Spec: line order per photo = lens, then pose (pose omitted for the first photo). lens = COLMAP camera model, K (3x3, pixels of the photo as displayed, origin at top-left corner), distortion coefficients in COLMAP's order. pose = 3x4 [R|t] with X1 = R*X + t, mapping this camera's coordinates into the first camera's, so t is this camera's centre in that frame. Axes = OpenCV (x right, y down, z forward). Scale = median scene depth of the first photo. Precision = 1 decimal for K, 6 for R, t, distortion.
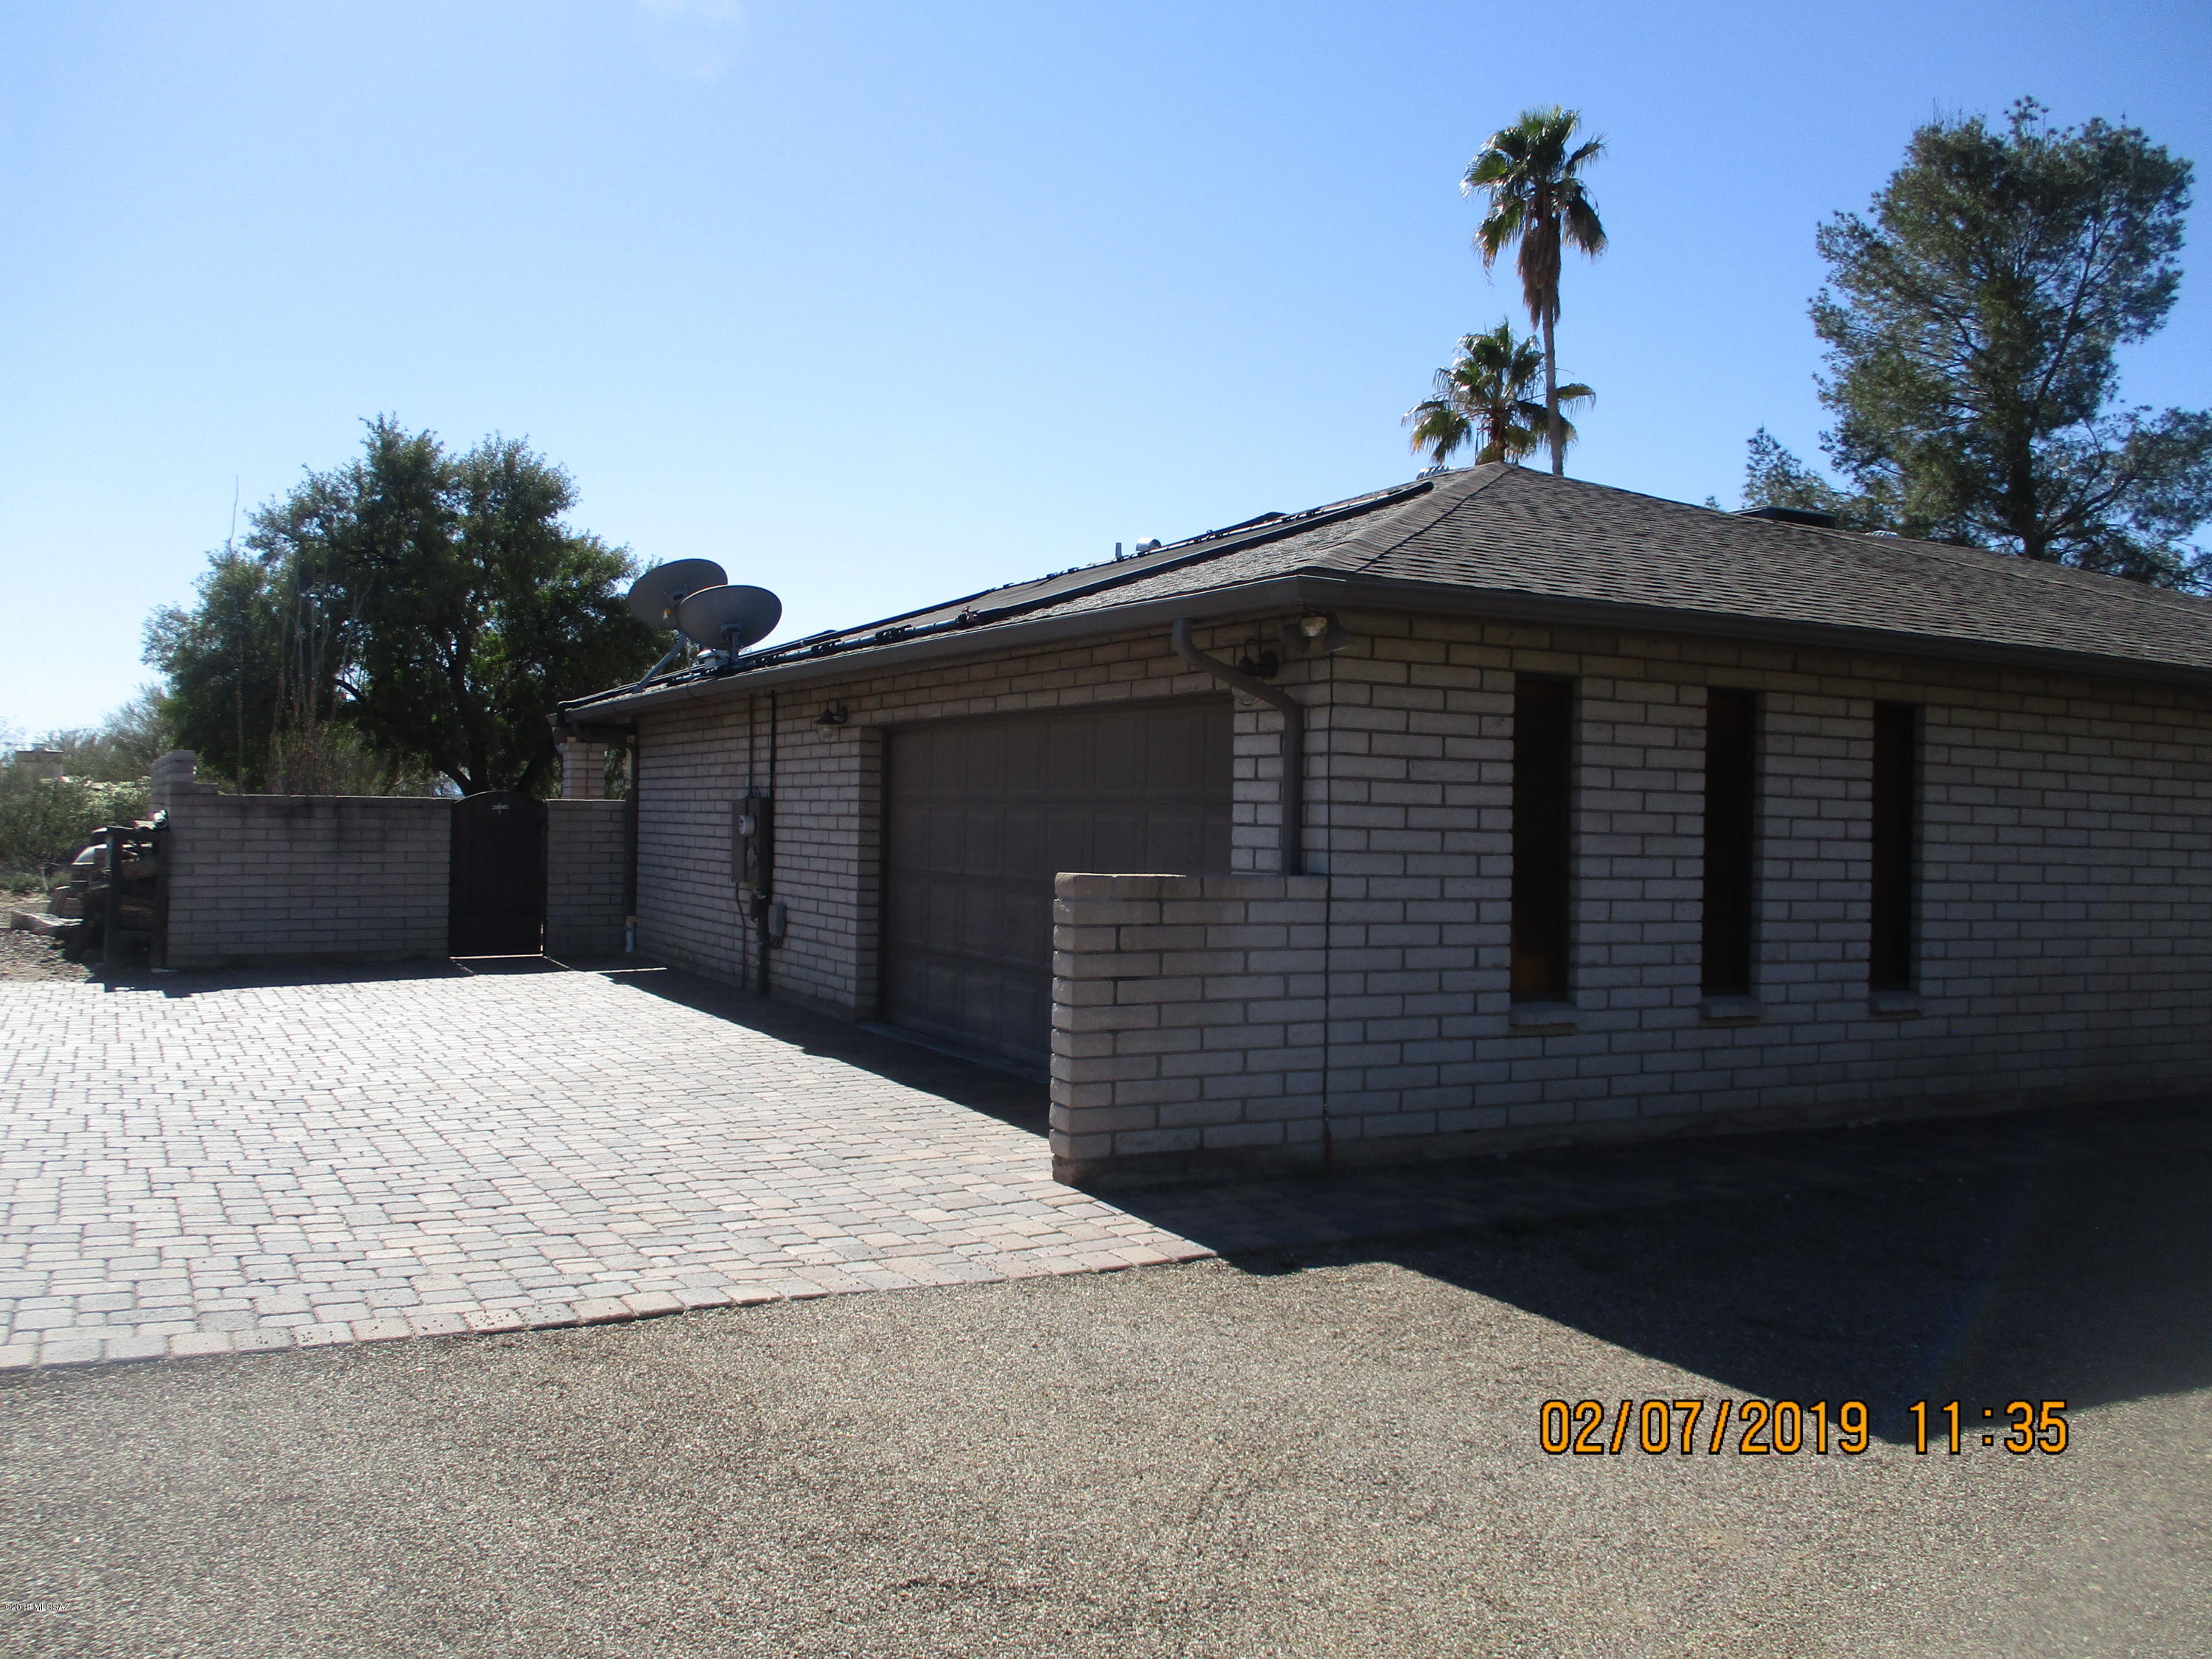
lens RADIAL K [[1845.7, 0, 1105.1], [0, 1845.7, 834.9], [0, 0, 1]] dist [-0.020568, 0.002240]
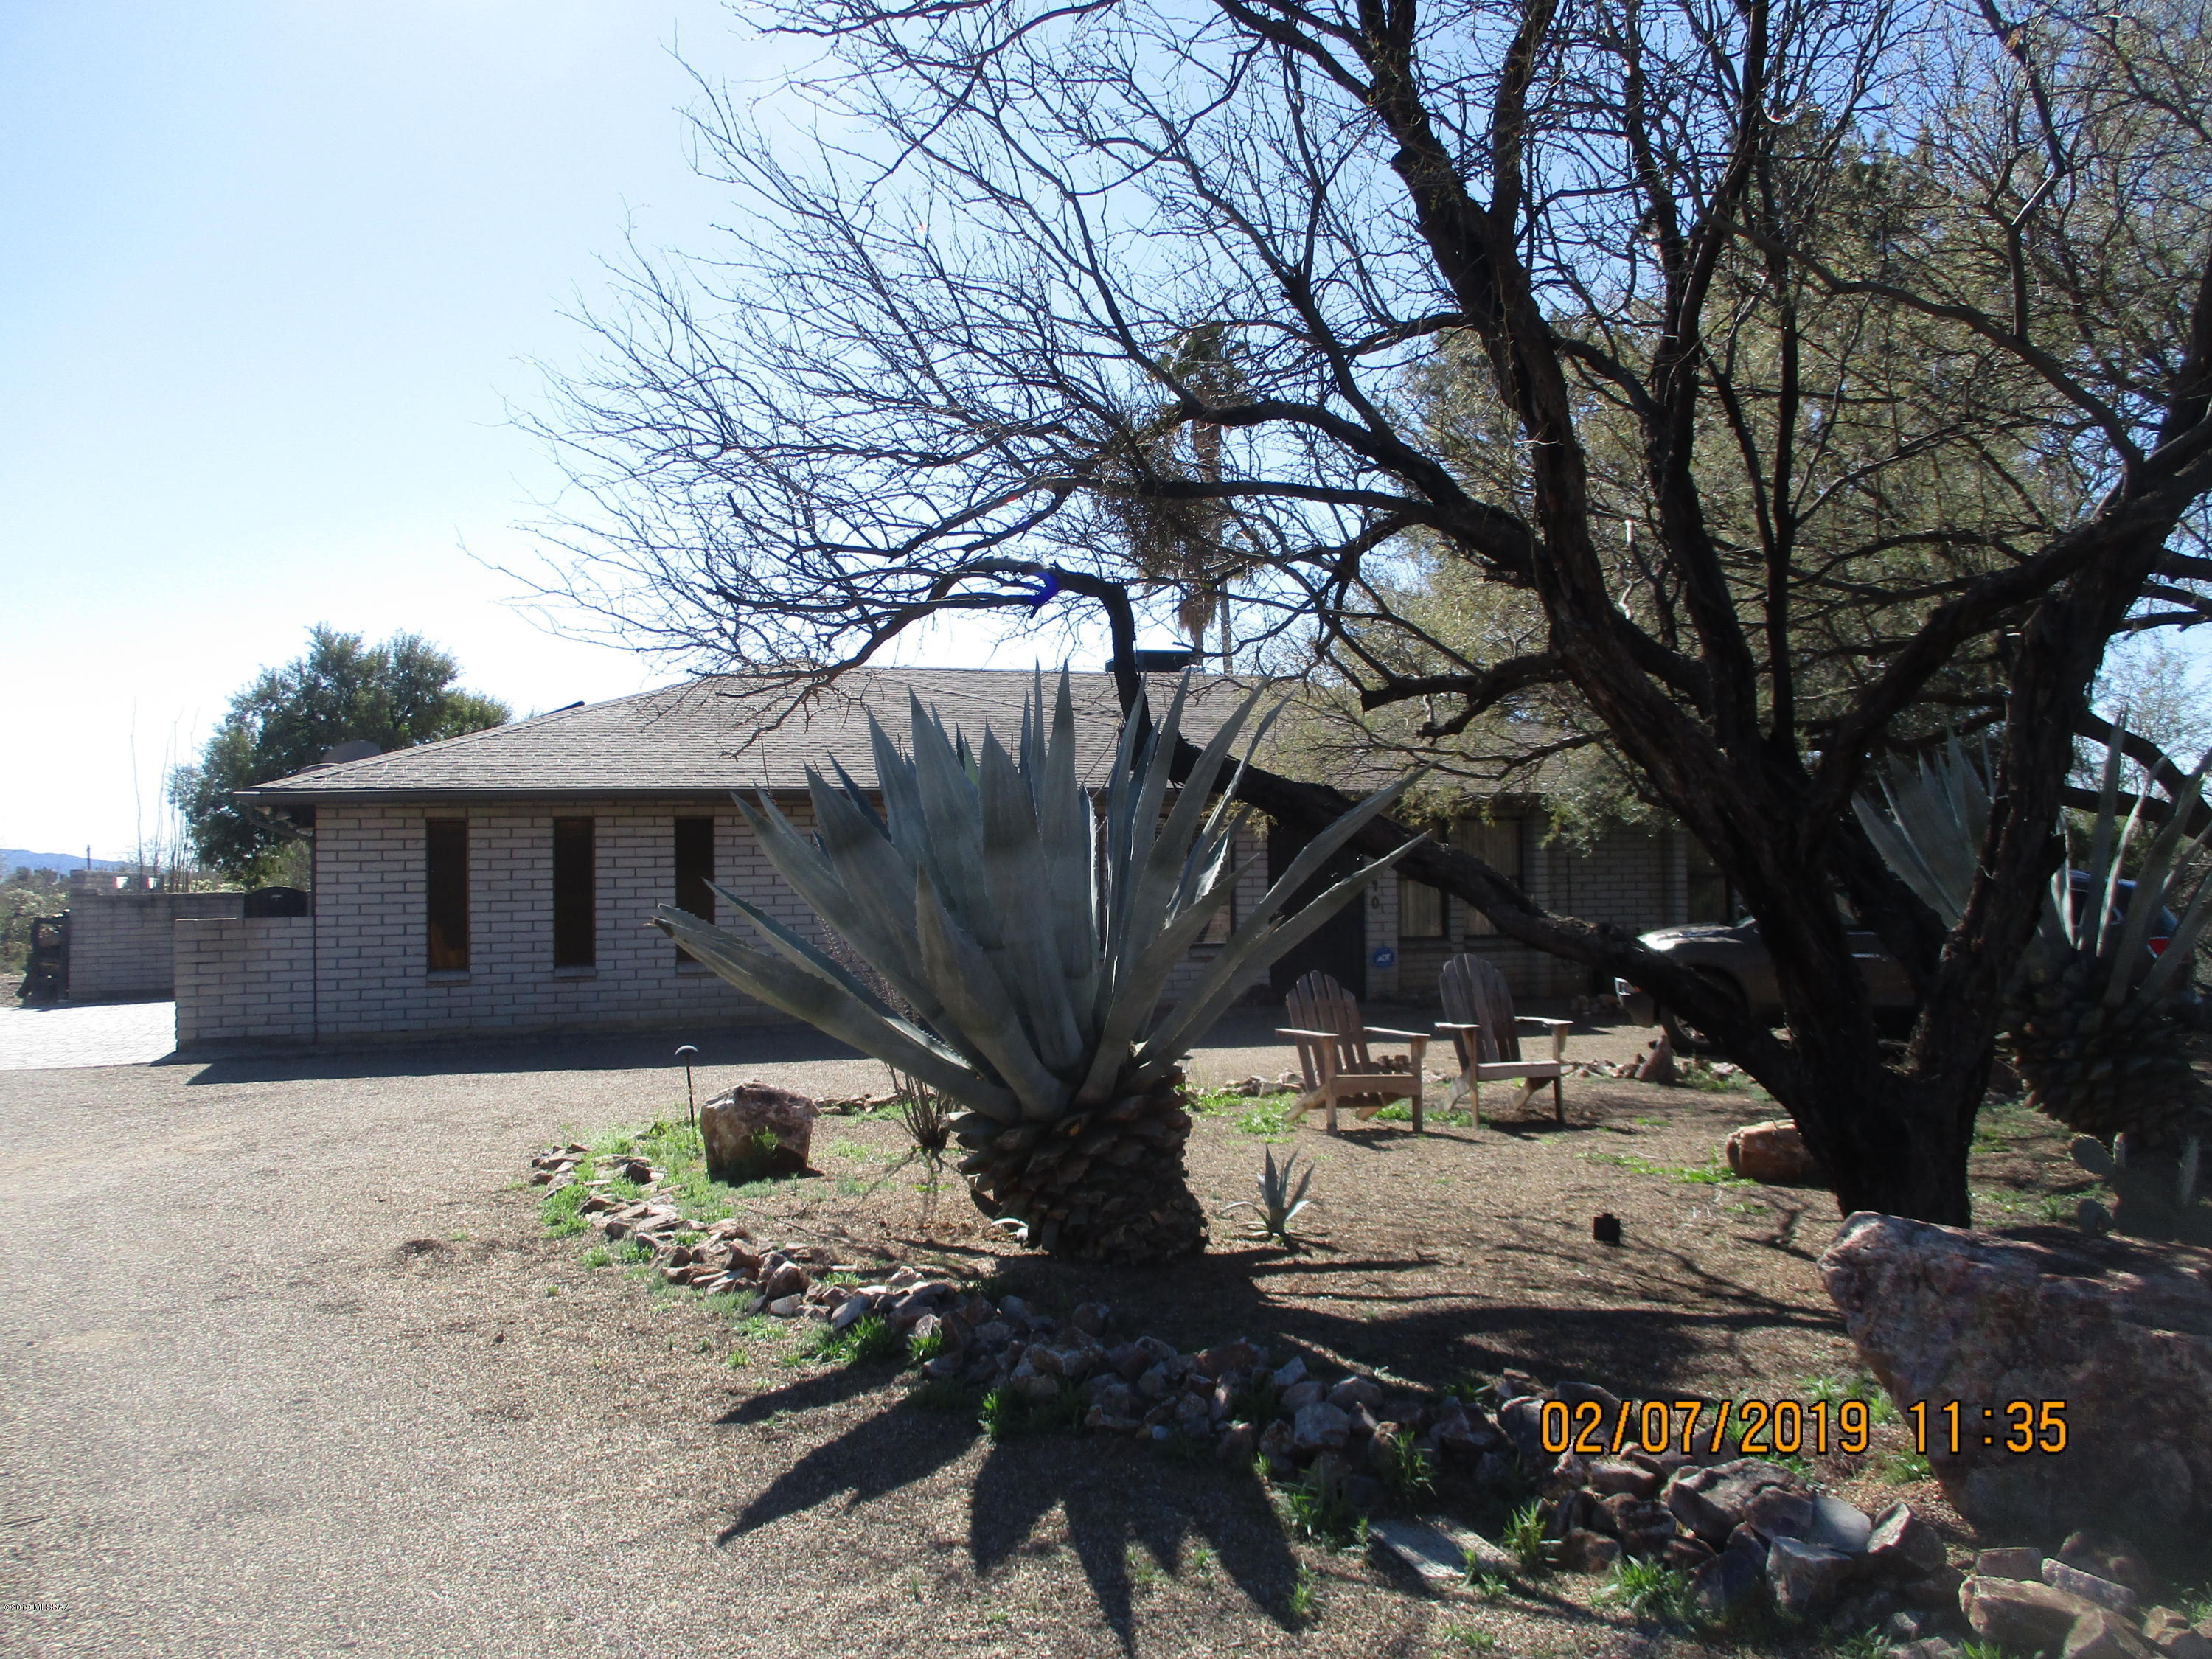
lens RADIAL K [[1845.7, 0, 1107.7], [0, 1845.7, 824.4], [0, 0, 1]] dist [-0.020568, 0.002240]
pose [[0.987433, -0.050075, -0.149896, 1.241362], [0.044681, 0.998234, -0.039140, 0.036244], [0.151592, 0.031951, 0.987927, -0.943759]]
